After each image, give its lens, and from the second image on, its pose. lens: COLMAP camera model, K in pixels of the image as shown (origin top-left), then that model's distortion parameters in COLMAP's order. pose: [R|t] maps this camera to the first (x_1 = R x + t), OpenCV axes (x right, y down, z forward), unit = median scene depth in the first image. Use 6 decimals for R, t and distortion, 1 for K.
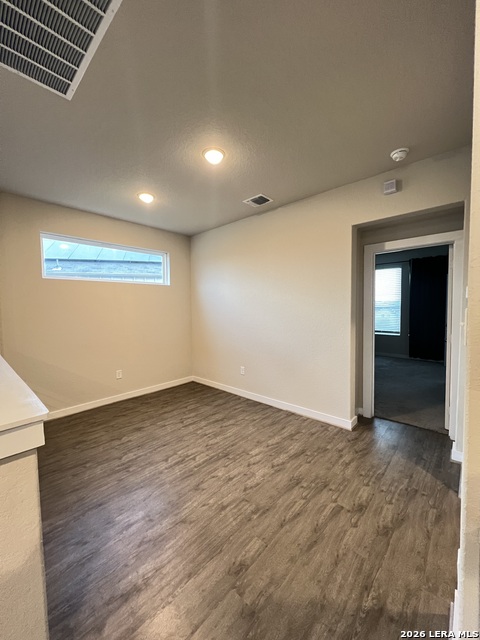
lens RADIAL K [[255.6, 0, 238.9], [0, 255.6, 318.8], [0, 0, 1]] dist [-0.000620, 0.000712]
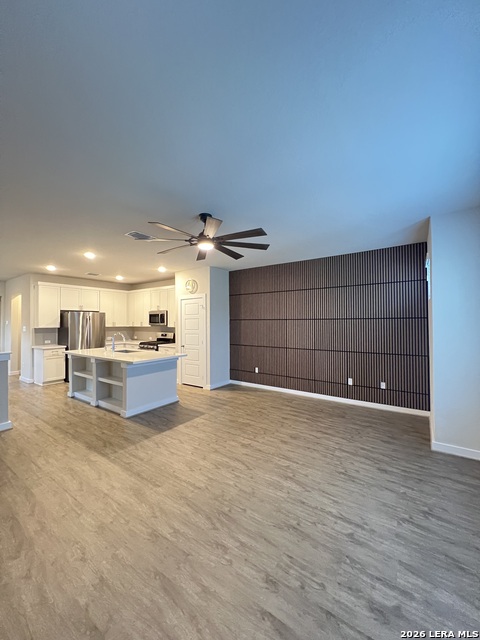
lens RADIAL K [[255.6, 0, 239.5], [0, 255.6, 318.3], [0, 0, 1]] dist [-0.000620, 0.000712]
pose [[-0.124902, 0.019993, 0.991968, -1.059233], [0.039619, 0.999100, -0.015148, -0.092436], [-0.991378, 0.037409, -0.125582, 1.239286]]
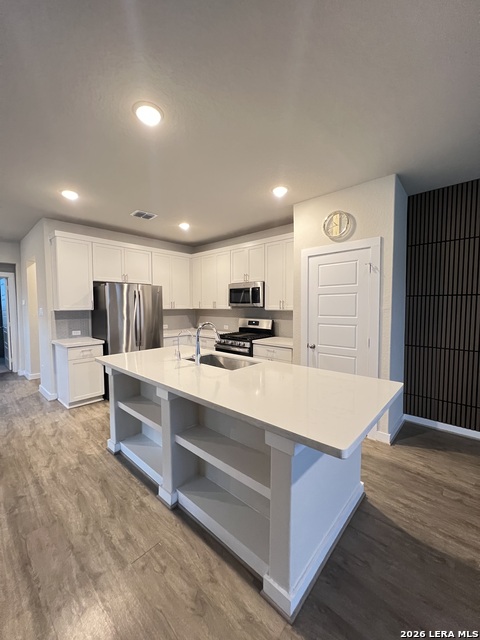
lens RADIAL K [[255.6, 0, 241.6], [0, 255.6, 319.5], [0, 0, 1]] dist [-0.000620, 0.000712]
pose [[-0.008223, -0.050705, 0.998680, 0.397494], [0.037124, 0.998010, 0.050977, -0.099887], [-0.999277, 0.037494, -0.006325, 1.939035]]
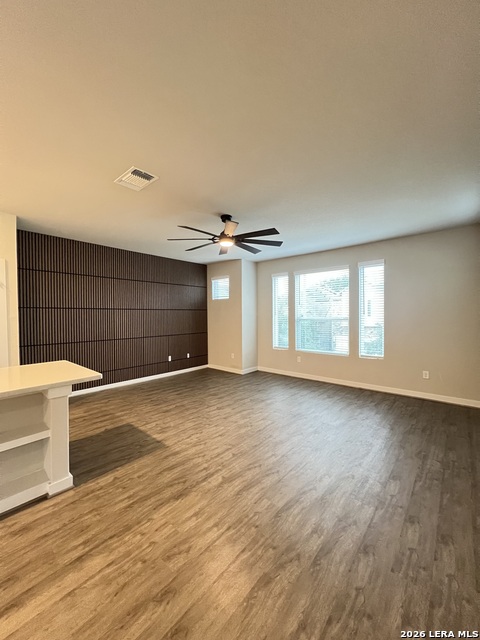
lens RADIAL K [[255.6, 0, 240.5], [0, 255.6, 317.6], [0, 0, 1]] dist [-0.000620, 0.000712]
pose [[-0.999547, 0.007845, -0.029050, 0.280240], [0.006432, 0.998807, 0.048416, -0.130036], [0.029395, 0.048208, -0.998405, 2.841144]]
